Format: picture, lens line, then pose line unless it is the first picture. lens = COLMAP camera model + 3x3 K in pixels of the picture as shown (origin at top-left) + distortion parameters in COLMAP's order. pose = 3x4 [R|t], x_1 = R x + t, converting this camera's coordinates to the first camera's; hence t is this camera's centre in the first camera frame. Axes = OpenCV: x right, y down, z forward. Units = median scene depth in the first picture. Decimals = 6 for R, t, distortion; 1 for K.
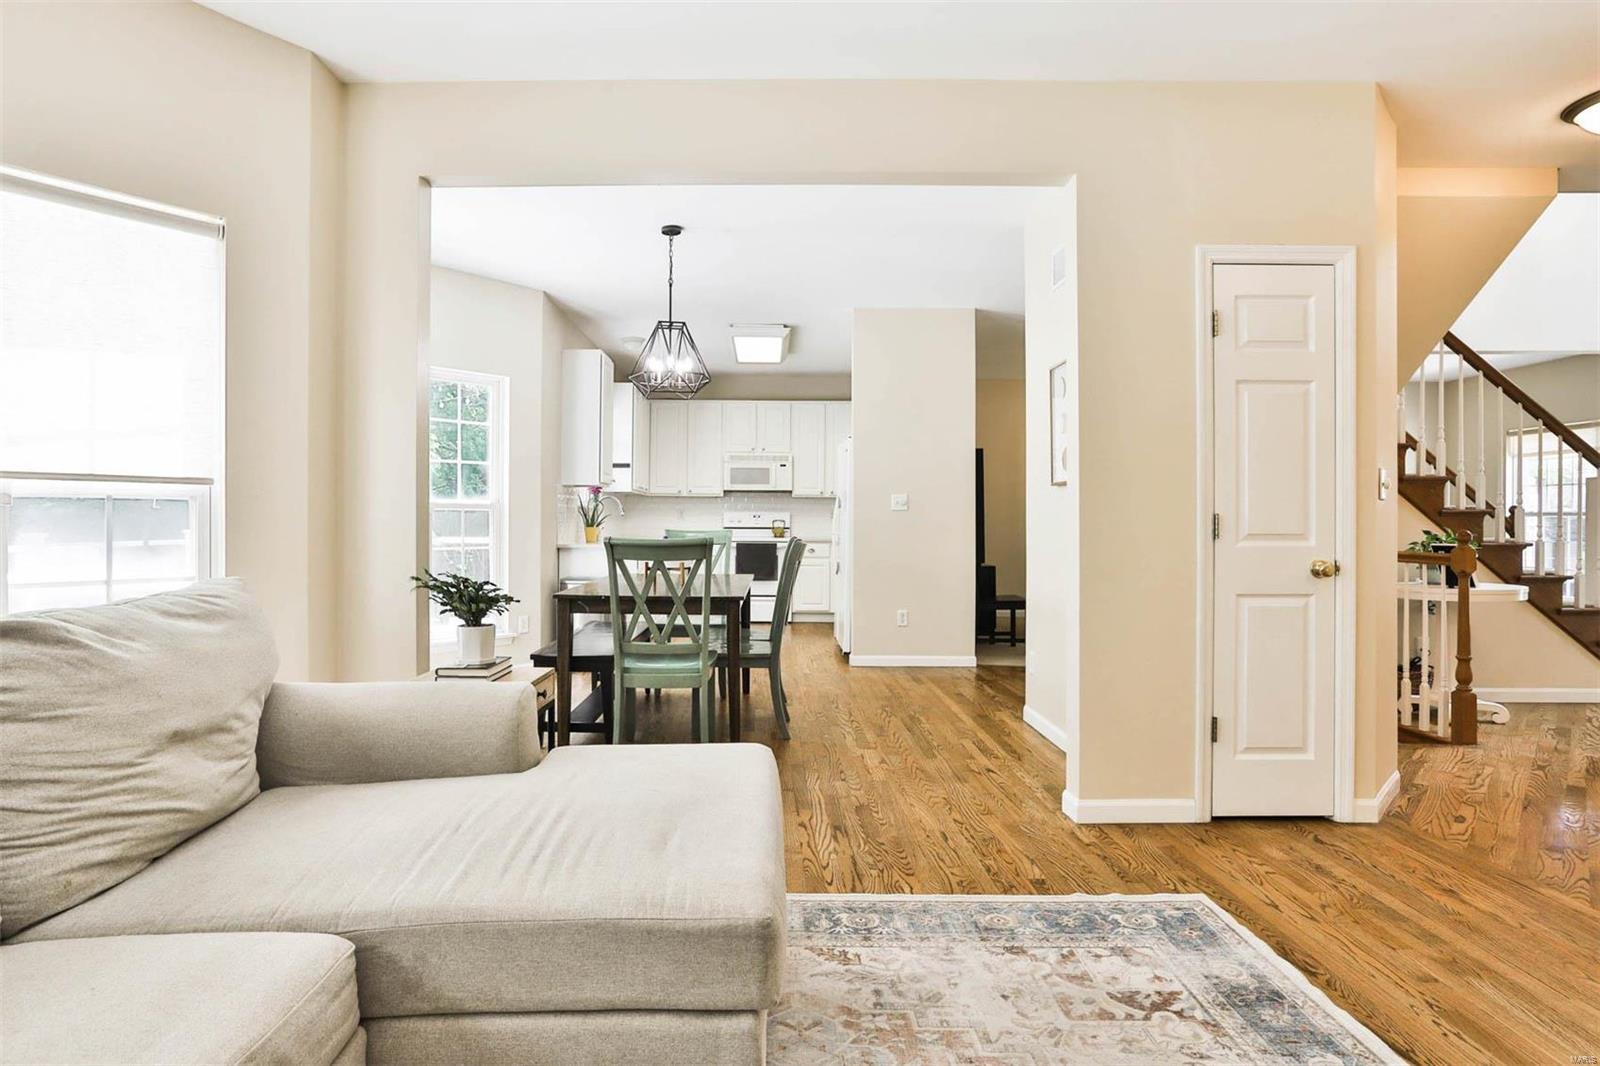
lens RADIAL K [[834.9, 0, 762.8], [0, 834.9, 521.6], [0, 0, 1]] dist [-0.033530, 0.031831]
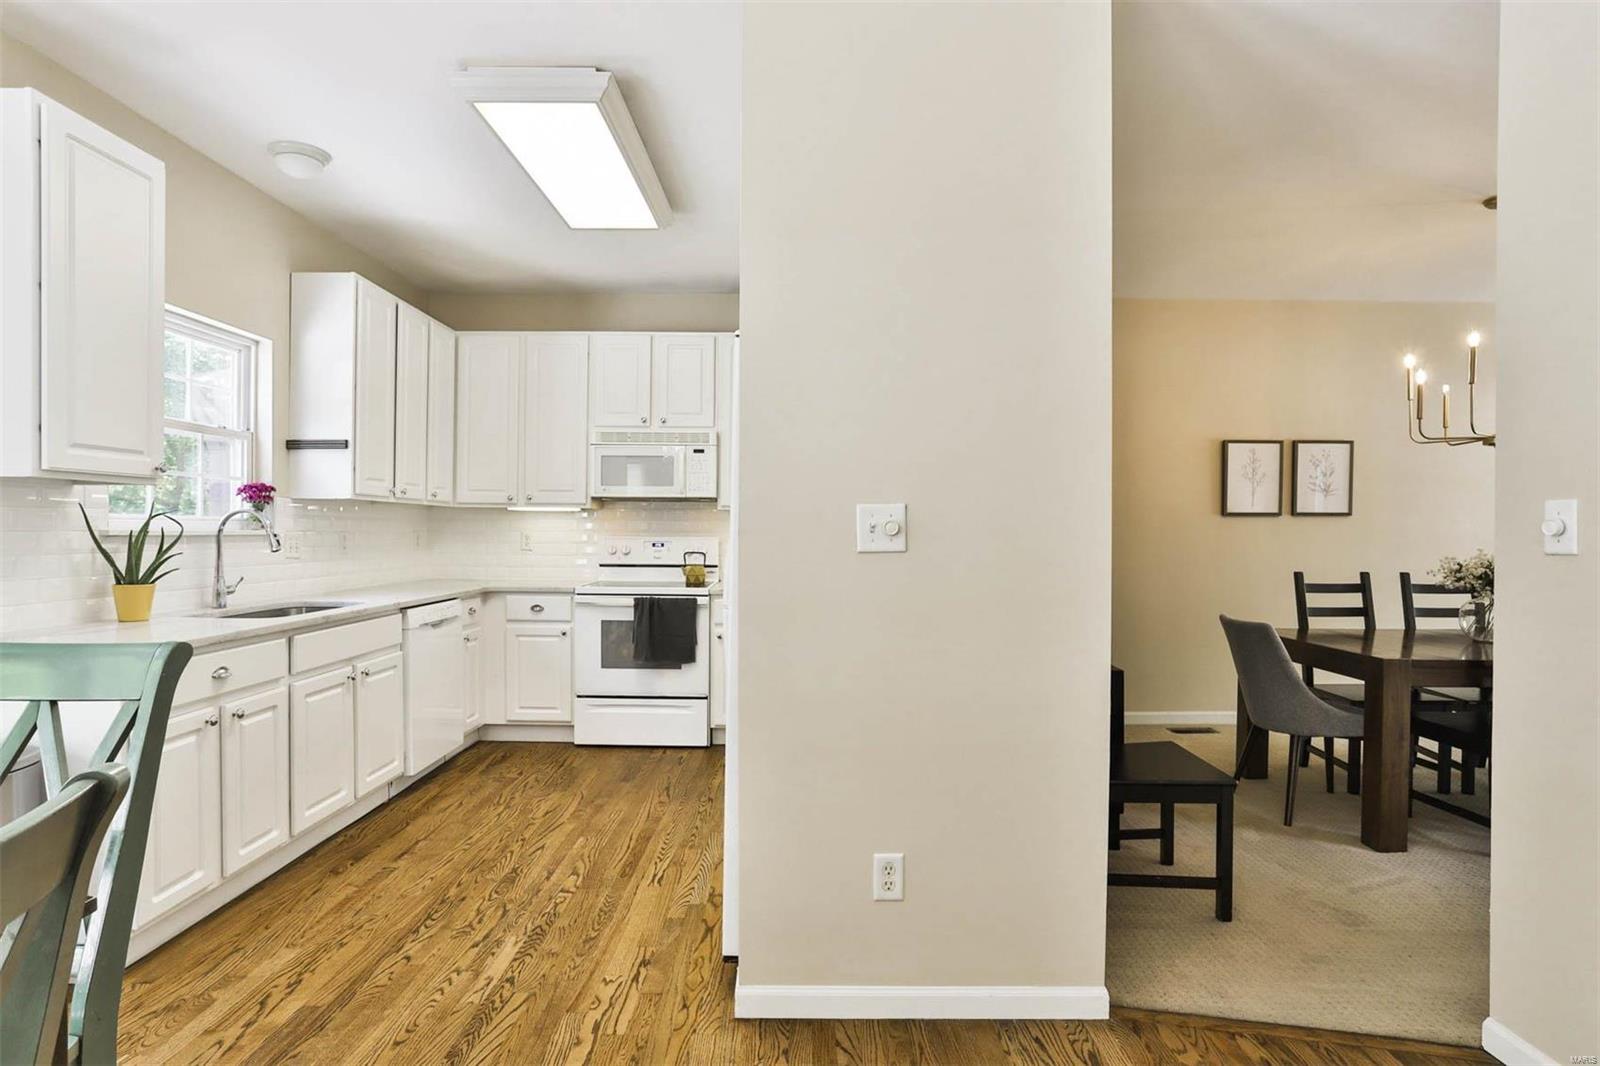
lens RADIAL K [[833.3, 0, 800.0], [0, 833.3, 533.0], [0, 0, 1]] dist [-0.030884, 0.009935]
pose [[0.999986, 0.001981, -0.004894, 0.133653], [-0.001979, 0.999998, 0.000378, -0.021063], [0.004895, -0.000368, 0.999988, 0.669781]]
